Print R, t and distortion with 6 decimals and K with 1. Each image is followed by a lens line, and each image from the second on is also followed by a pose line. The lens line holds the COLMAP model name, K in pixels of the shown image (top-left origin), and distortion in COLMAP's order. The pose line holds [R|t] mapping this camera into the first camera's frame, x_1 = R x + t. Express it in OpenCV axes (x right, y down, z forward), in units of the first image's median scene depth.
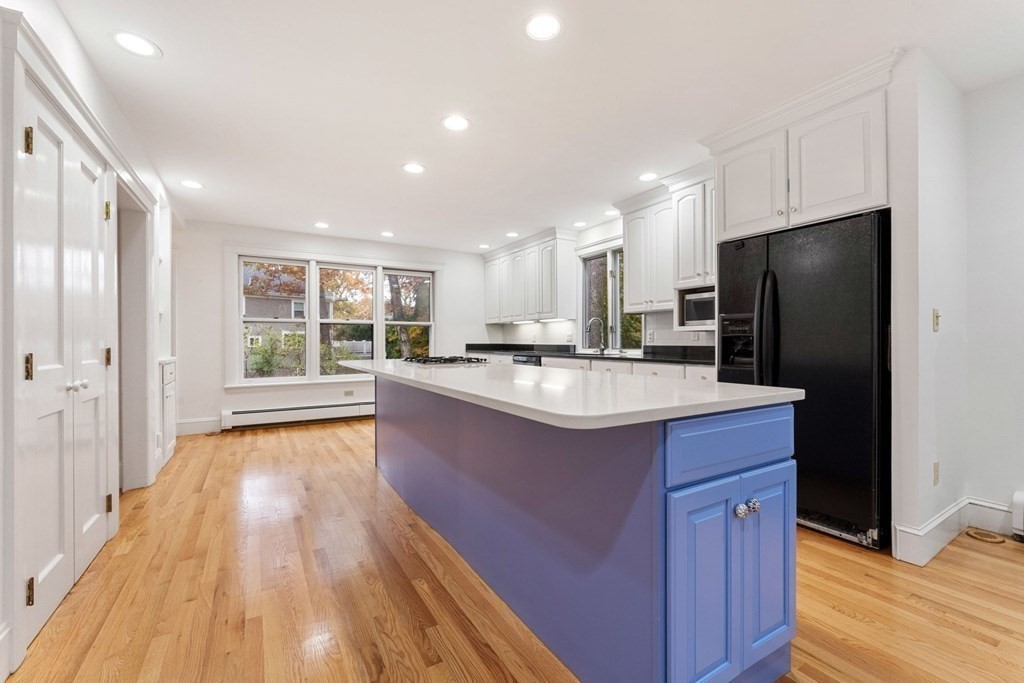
lens RADIAL K [[441.2, 0, 507.4], [0, 441.2, 343.1], [0, 0, 1]] dist [-0.000668, -0.000184]
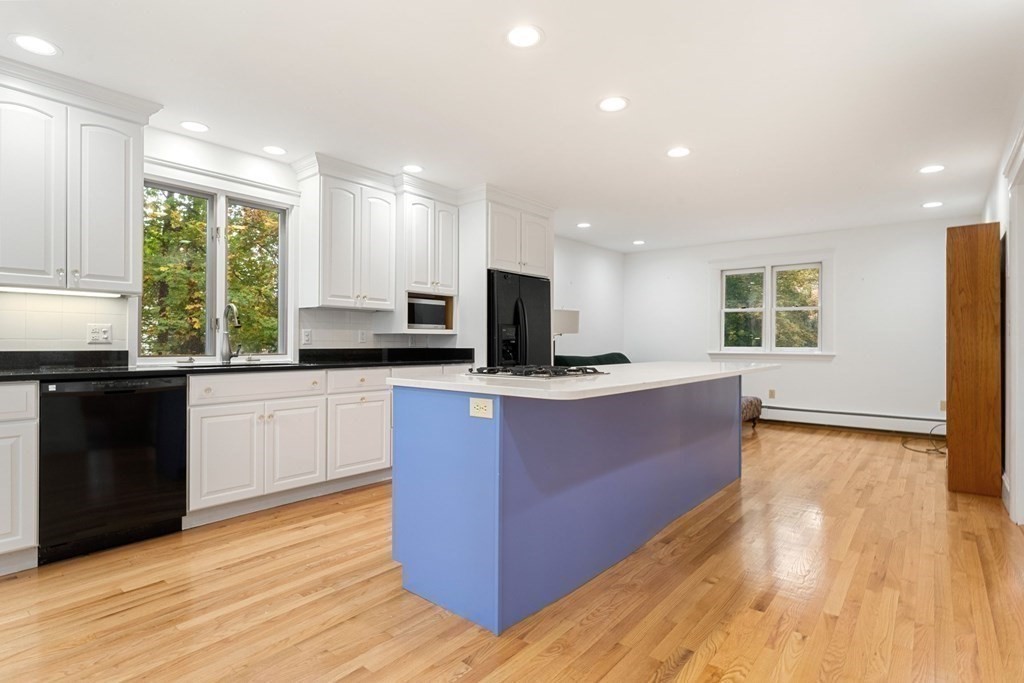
lens RADIAL K [[515.1, 0, 512.0], [0, 515.1, 341.5], [0, 0, 1]] dist [-0.000024, -0.000033]
pose [[-0.352897, 0.004569, 0.935651, -0.719054], [0.001209, 0.999989, -0.004427, -0.002095], [-0.935661, -0.000432, -0.352899, 1.085888]]
